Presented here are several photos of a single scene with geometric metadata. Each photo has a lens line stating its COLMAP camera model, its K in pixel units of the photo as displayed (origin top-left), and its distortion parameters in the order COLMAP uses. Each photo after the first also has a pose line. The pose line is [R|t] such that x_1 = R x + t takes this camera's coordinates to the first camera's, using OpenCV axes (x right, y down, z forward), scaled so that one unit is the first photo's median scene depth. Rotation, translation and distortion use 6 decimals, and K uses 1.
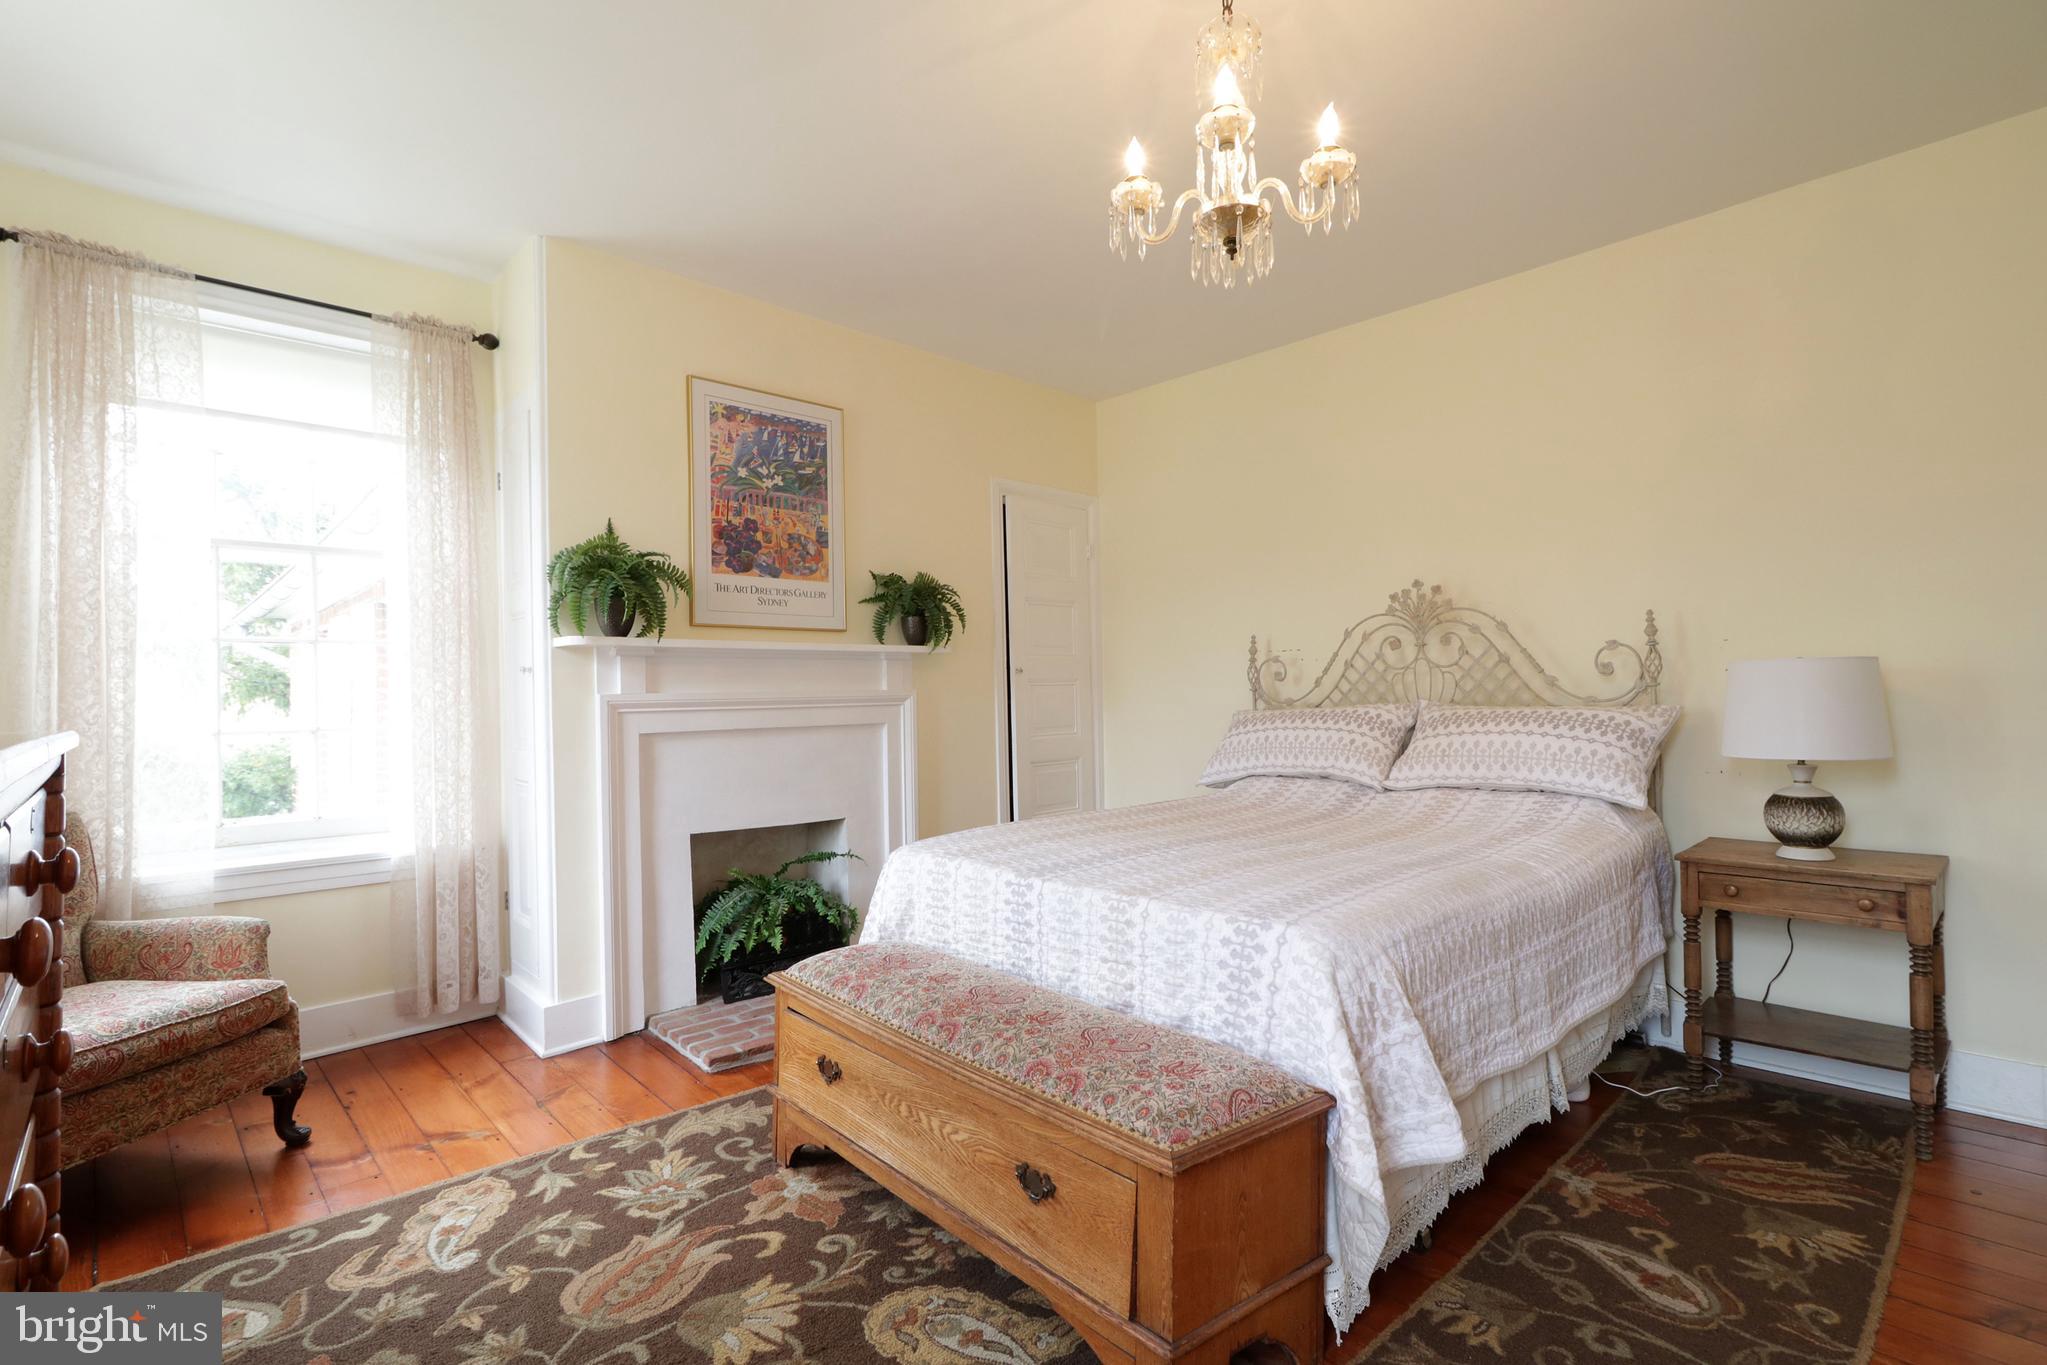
lens RADIAL K [[956.5, 0, 1023.5], [0, 956.5, 682.5], [0, 0, 1]] dist [-0.003484, -0.000520]
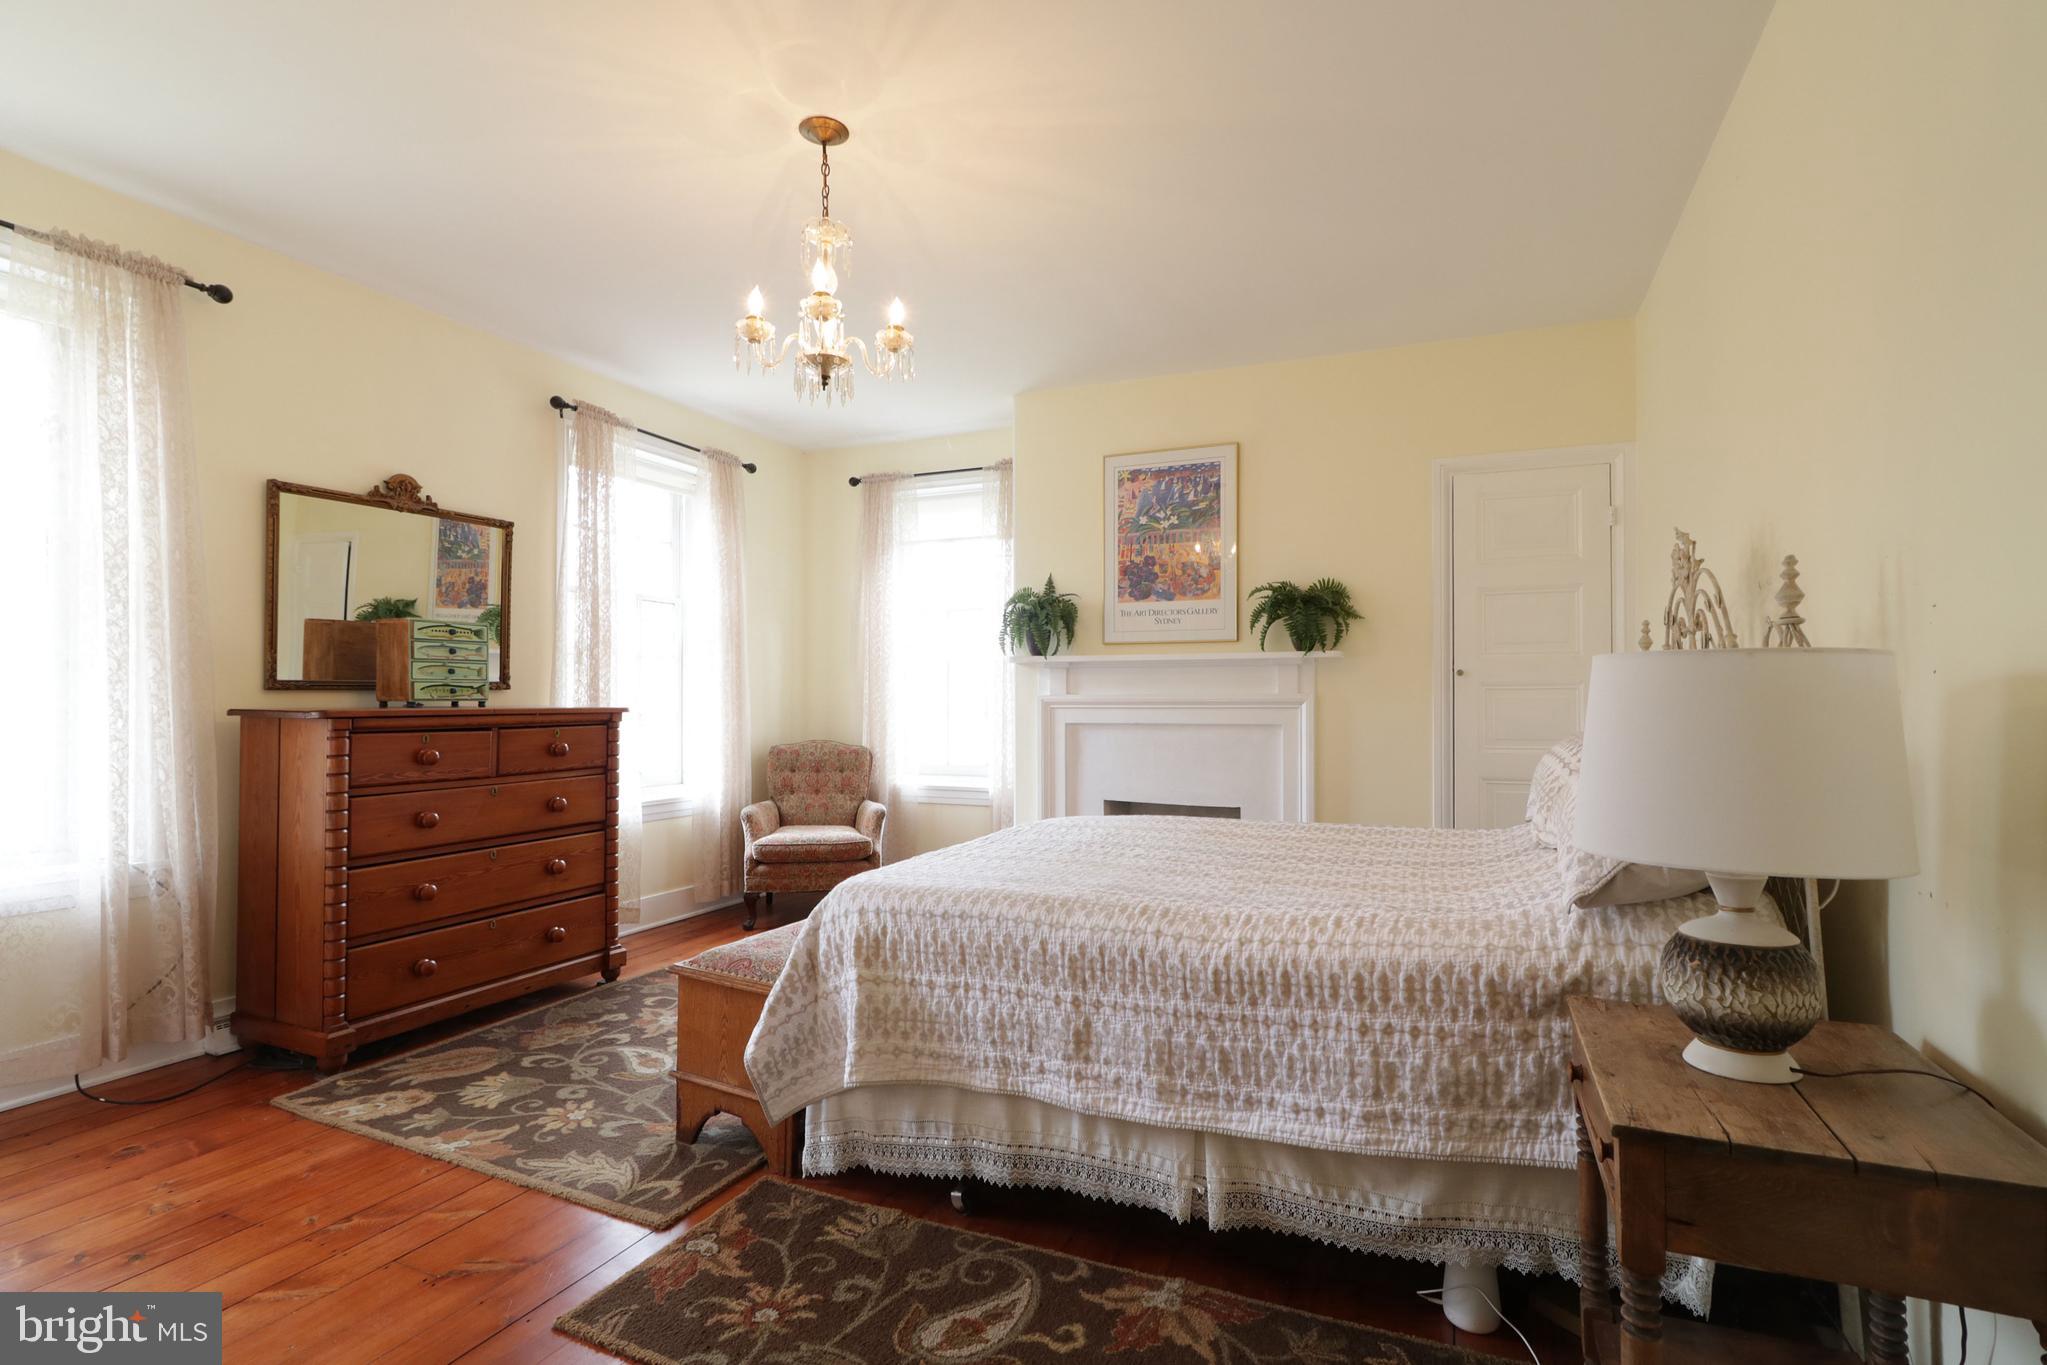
lens RADIAL K [[974.6, 0, 1033.9], [0, 974.6, 680.2], [0, 0, 1]] dist [-0.004145, -0.001099]
pose [[0.404073, -0.001581, -0.914725, 0.815917], [0.004686, 0.999989, 0.000341, -0.009747], [0.914715, -0.004424, 0.404076, 0.345415]]
